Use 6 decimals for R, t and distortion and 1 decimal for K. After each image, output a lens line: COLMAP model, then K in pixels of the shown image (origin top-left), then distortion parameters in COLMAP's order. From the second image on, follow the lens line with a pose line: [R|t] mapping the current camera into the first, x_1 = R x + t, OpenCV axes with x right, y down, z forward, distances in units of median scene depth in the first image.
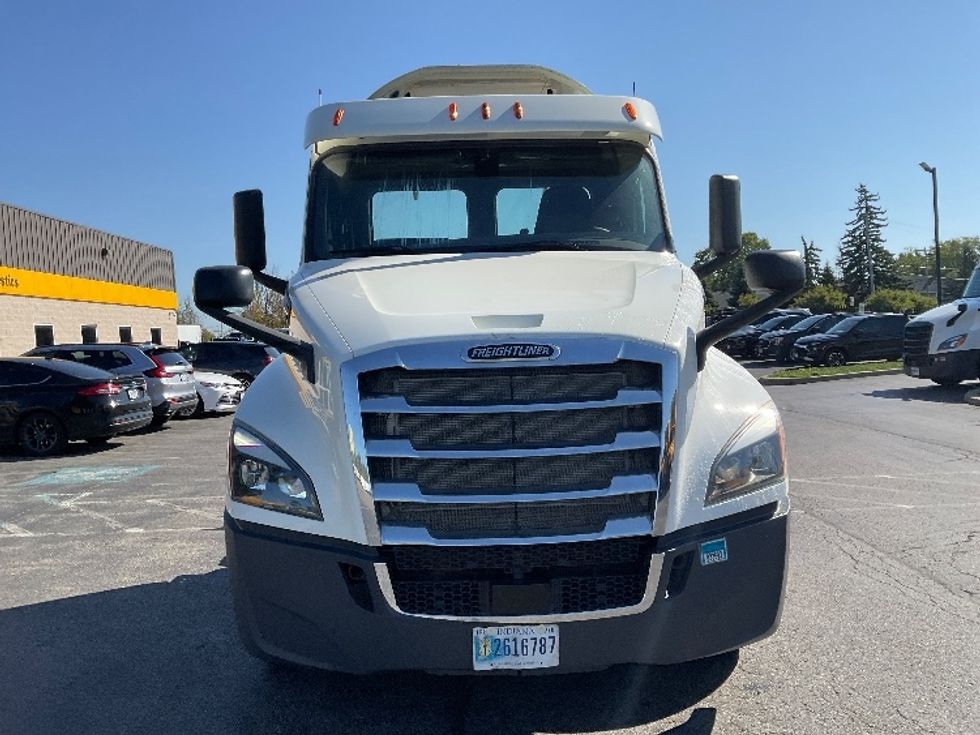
lens RADIAL K [[800.9, 0, 488.2], [0, 800.9, 366.5], [0, 0, 1]] dist [0.130931, -0.259678]
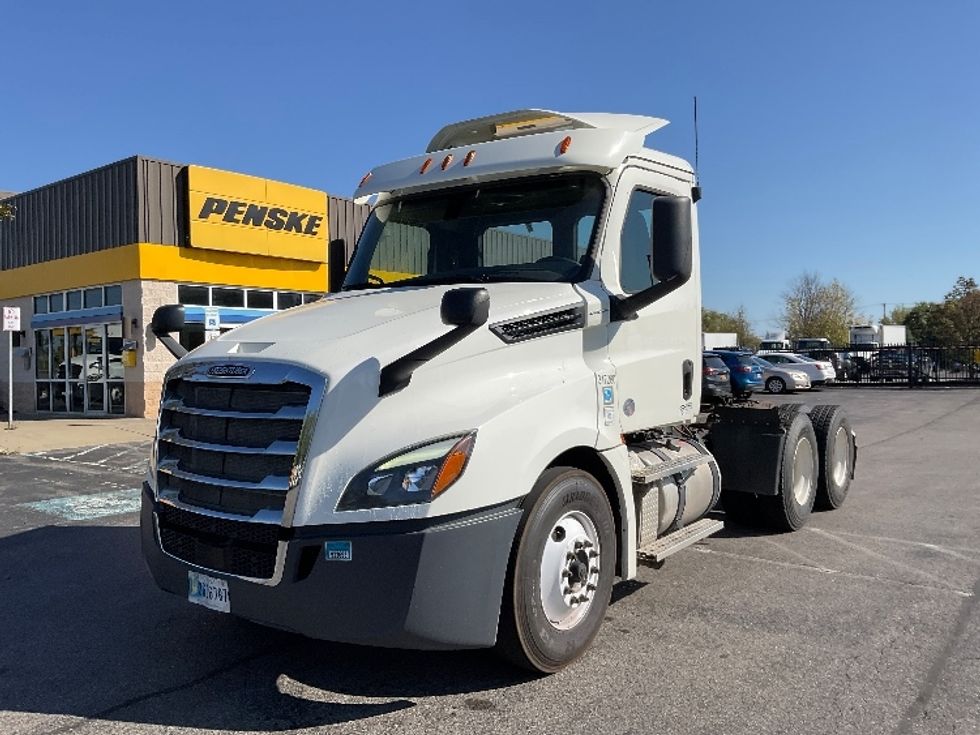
lens RADIAL K [[798.5, 0, 486.9], [0, 798.5, 368.8], [0, 0, 1]] dist [0.089297, -0.140651]
pose [[0.783823, 0.046230, -0.619261, 1.184647], [-0.050378, 0.998672, 0.010790, -0.058190], [0.618937, 0.022740, 0.785111, 0.224975]]
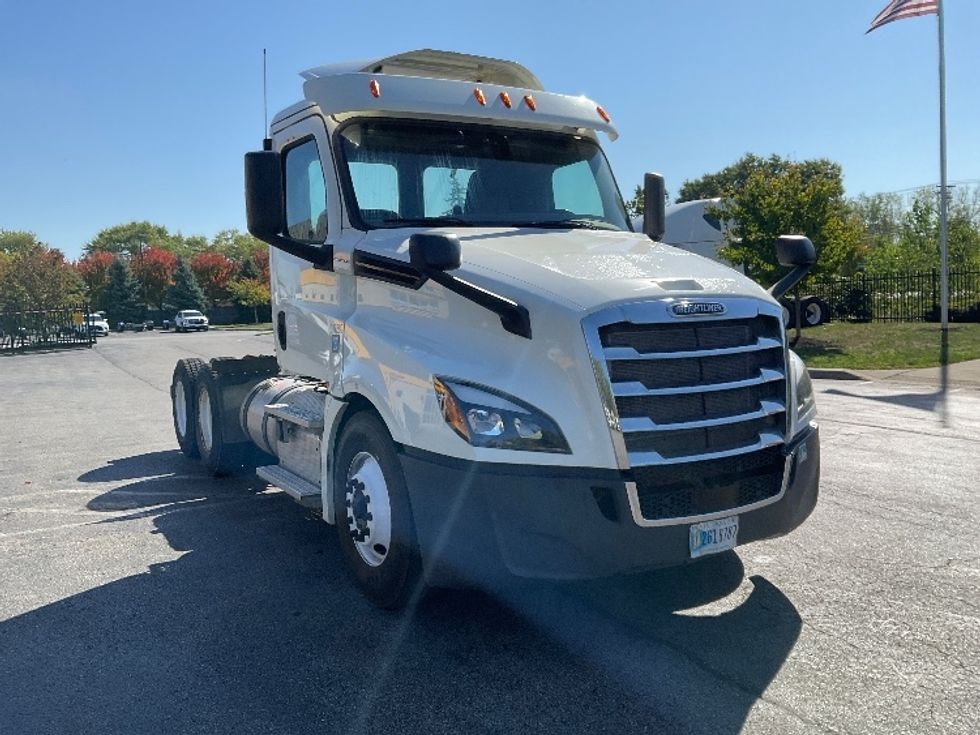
lens RADIAL K [[800.9, 0, 488.2], [0, 800.9, 366.5], [0, 0, 1]] dist [0.130931, -0.259678]
pose [[0.887708, -0.036099, 0.458990, -0.856775], [0.024996, 0.999230, 0.030245, 0.026576], [-0.459729, -0.015376, 0.887926, 0.021687]]
